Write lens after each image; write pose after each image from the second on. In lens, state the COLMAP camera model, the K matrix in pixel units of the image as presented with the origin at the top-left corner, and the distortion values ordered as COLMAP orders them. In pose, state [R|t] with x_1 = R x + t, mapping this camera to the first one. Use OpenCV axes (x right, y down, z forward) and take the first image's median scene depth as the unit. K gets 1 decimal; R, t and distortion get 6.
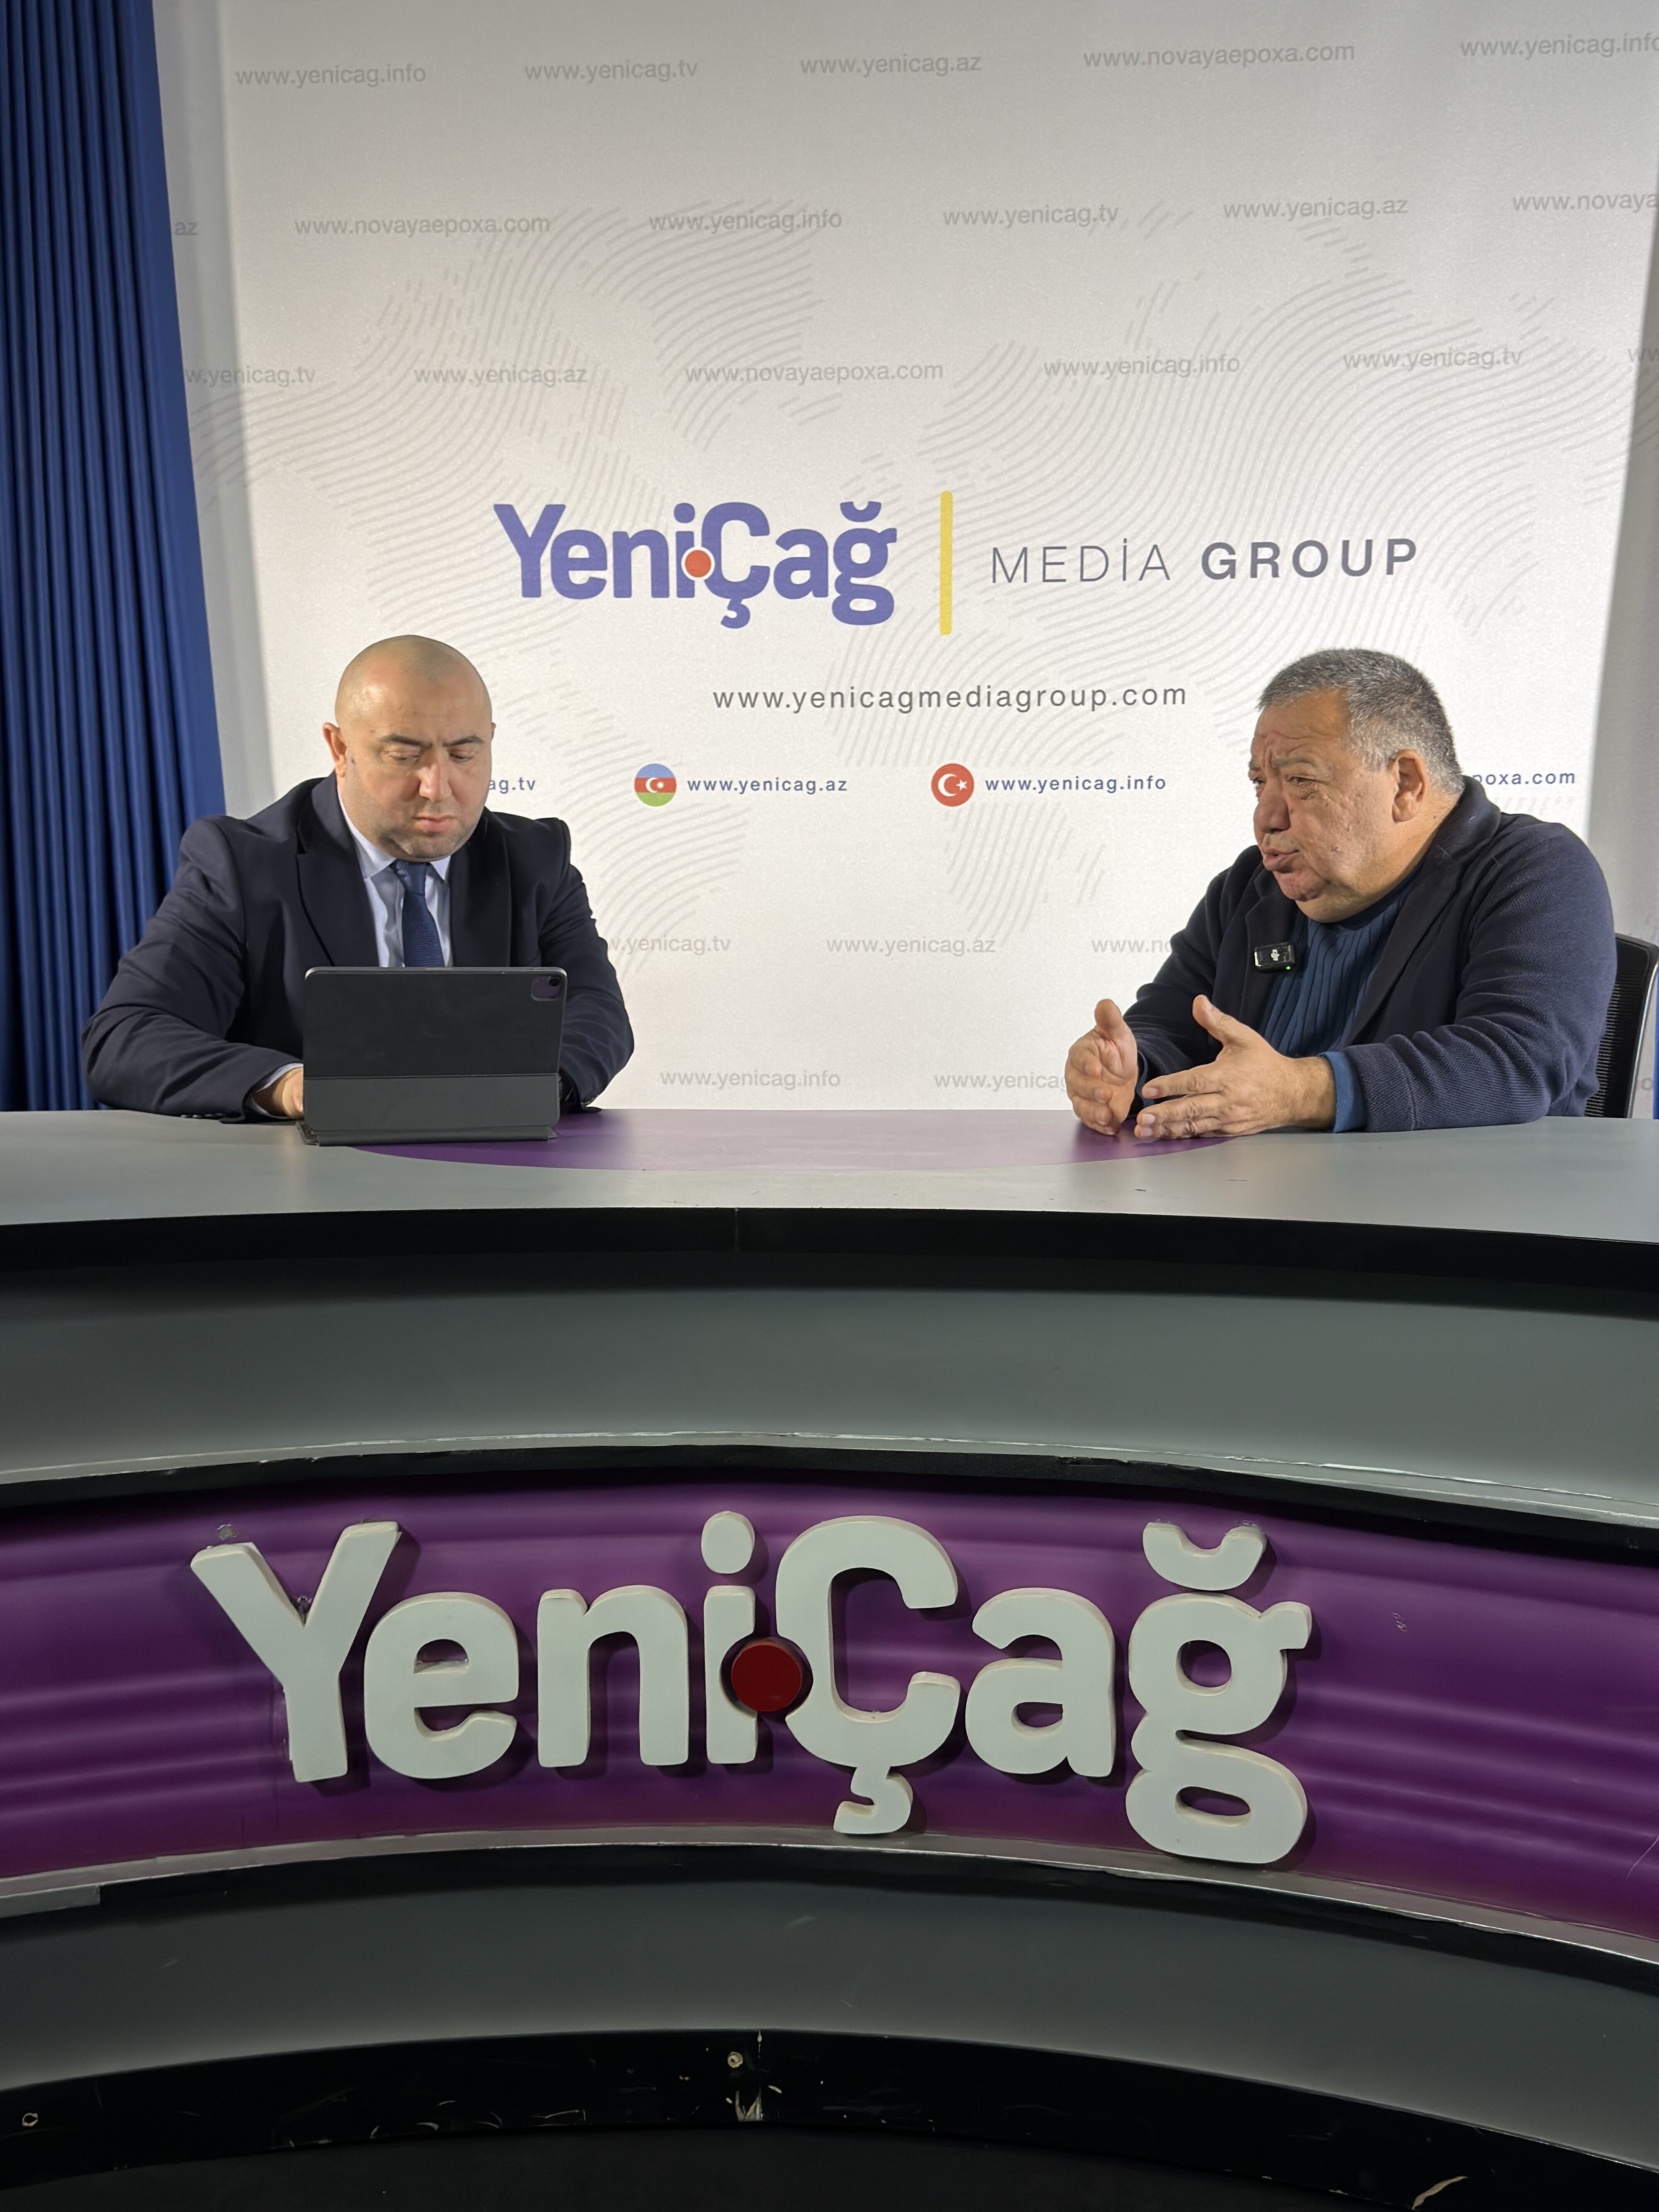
lens RADIAL K [[2310.2, 0, 833.6], [0, 2310.2, 1102.2], [0, 0, 1]] dist [0.109867, 0.000000]
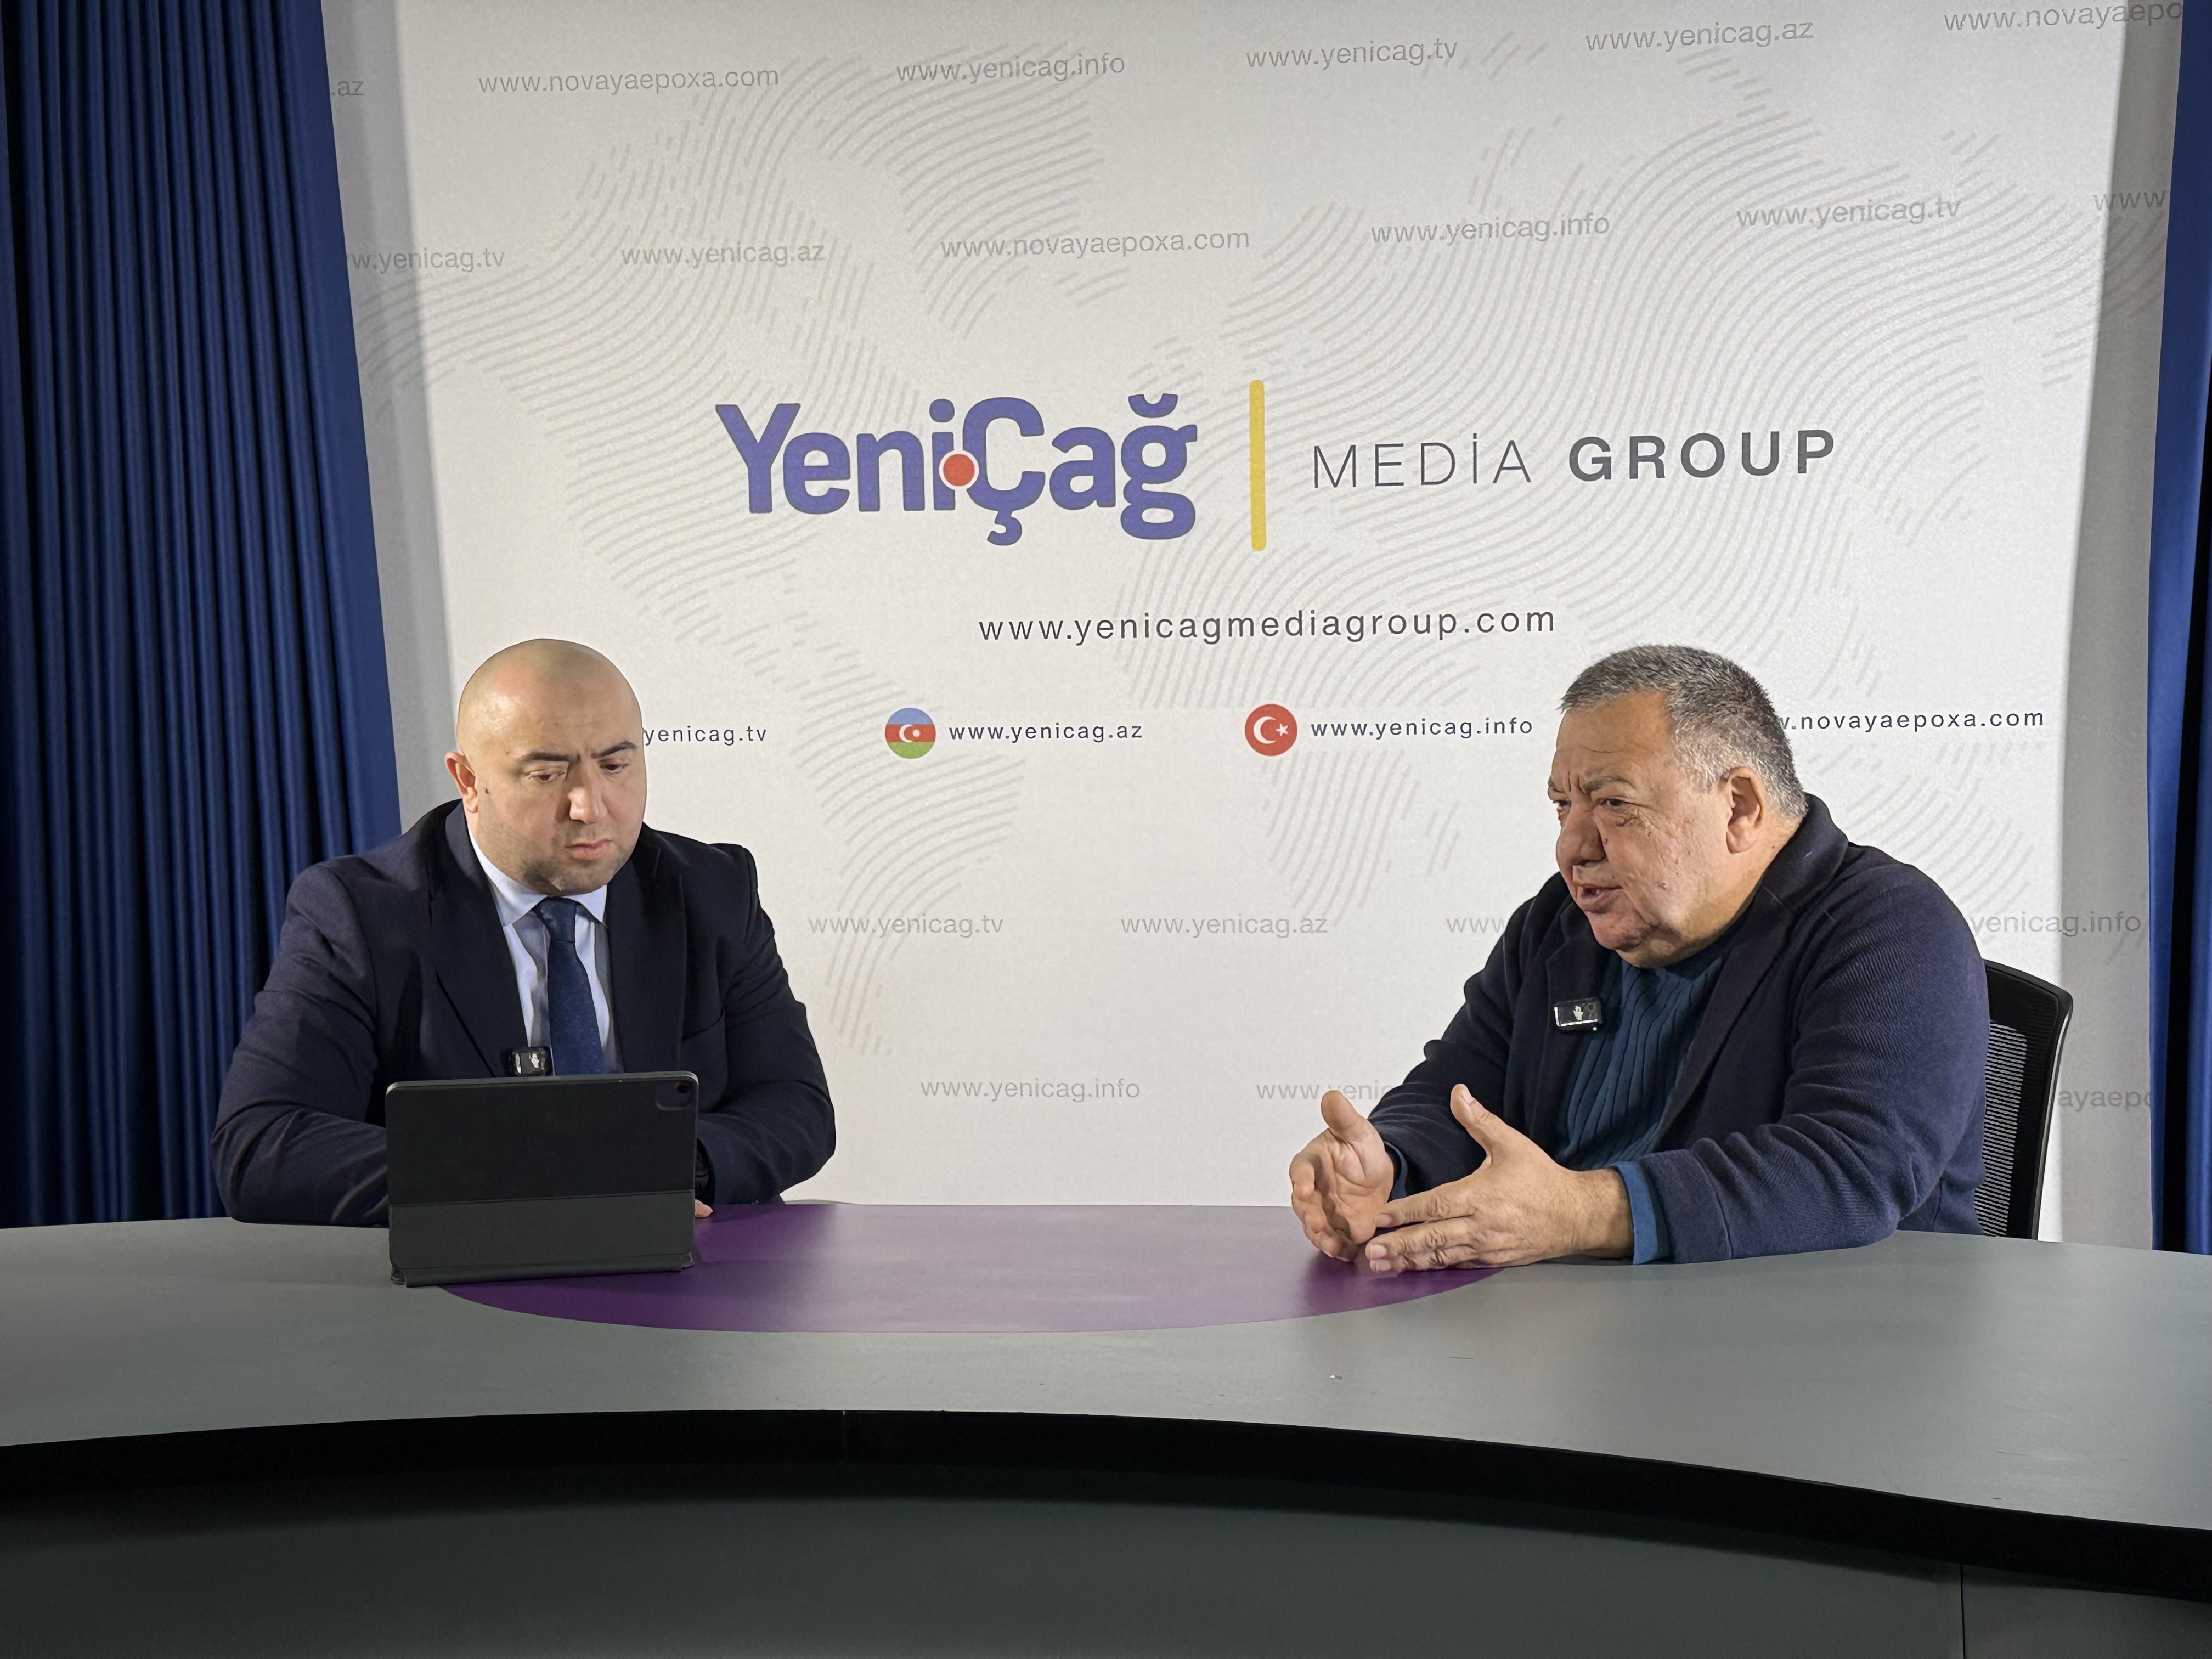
lens RADIAL K [[2979.5, 0, 1109.5], [0, 2979.5, 820.4], [0, 0, 1]] dist [0.142296, 0.000000]
pose [[0.997785, -0.010714, -0.065647, 0.064251], [0.007894, 0.999041, -0.043062, -0.061223], [0.066045, 0.042449, 0.996913, -0.052197]]
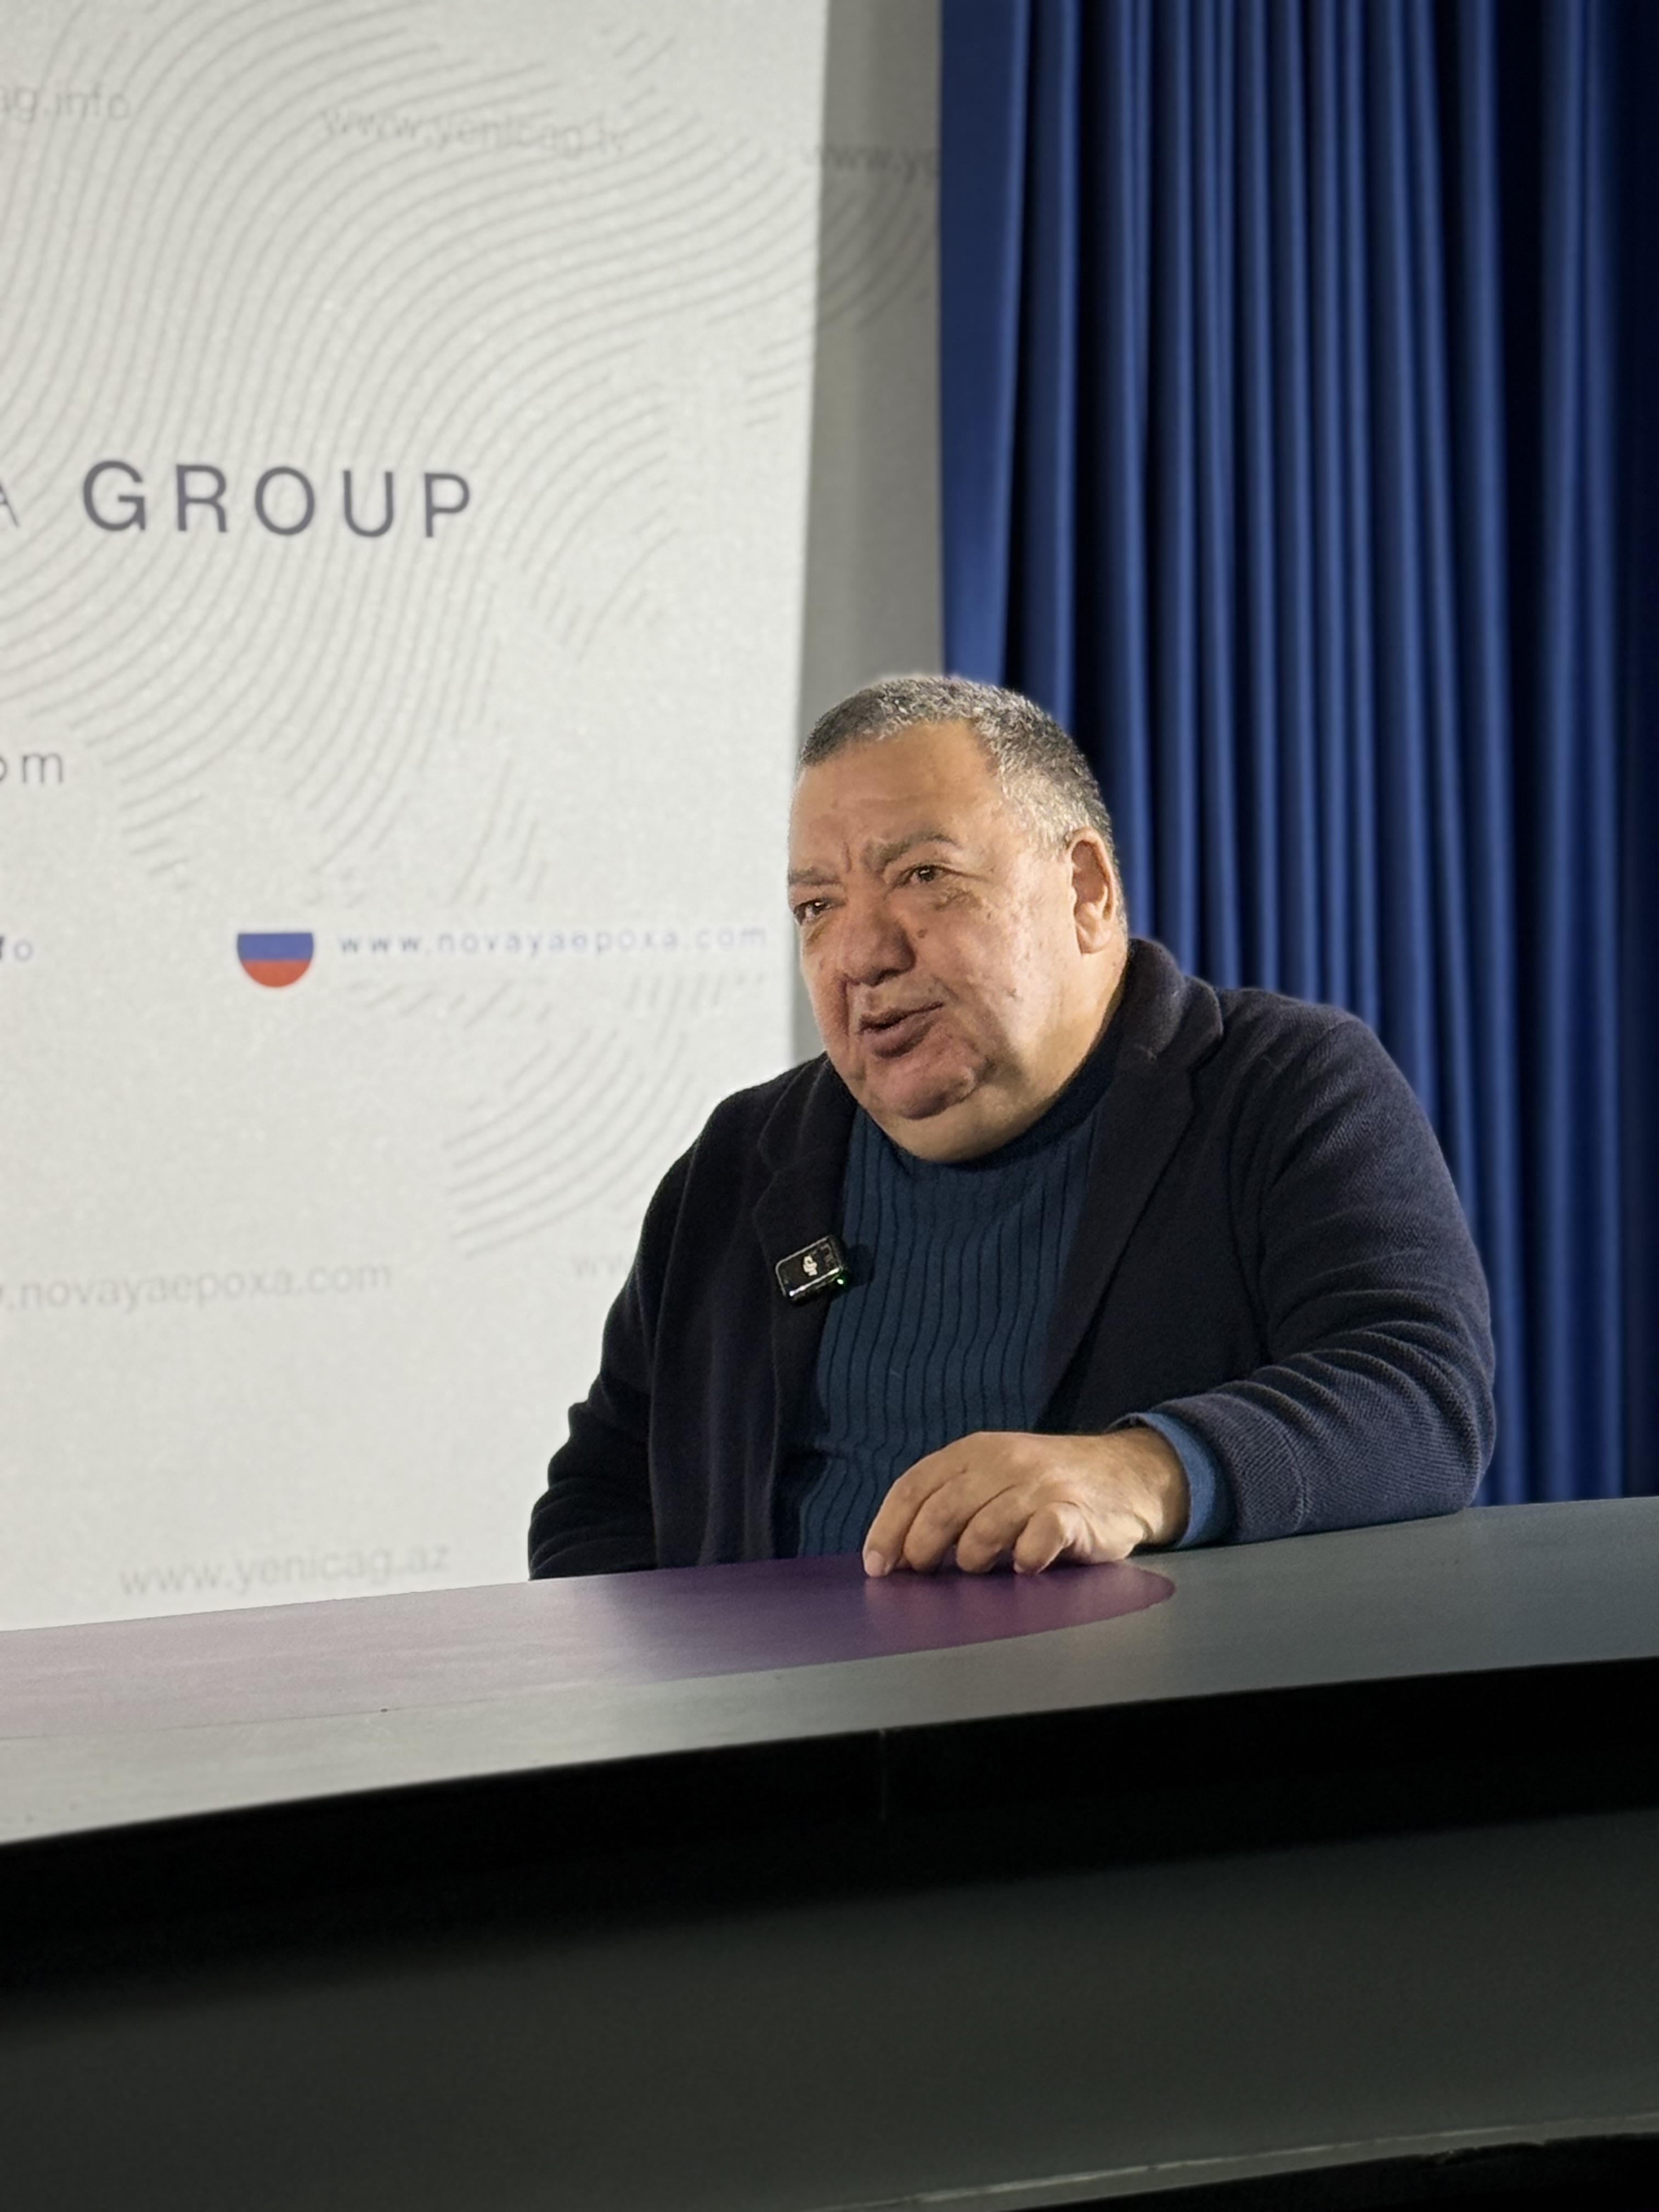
lens RADIAL K [[5324.1, 0, 788.5], [0, 5324.1, 1115.8], [0, 0, 1]] dist [0.147583, 0.000000]
pose [[0.836185, -0.025277, 0.547864, -0.325922], [0.095412, 0.990410, -0.099928, 0.019129], [-0.540084, 0.135831, 0.830578, 0.021328]]
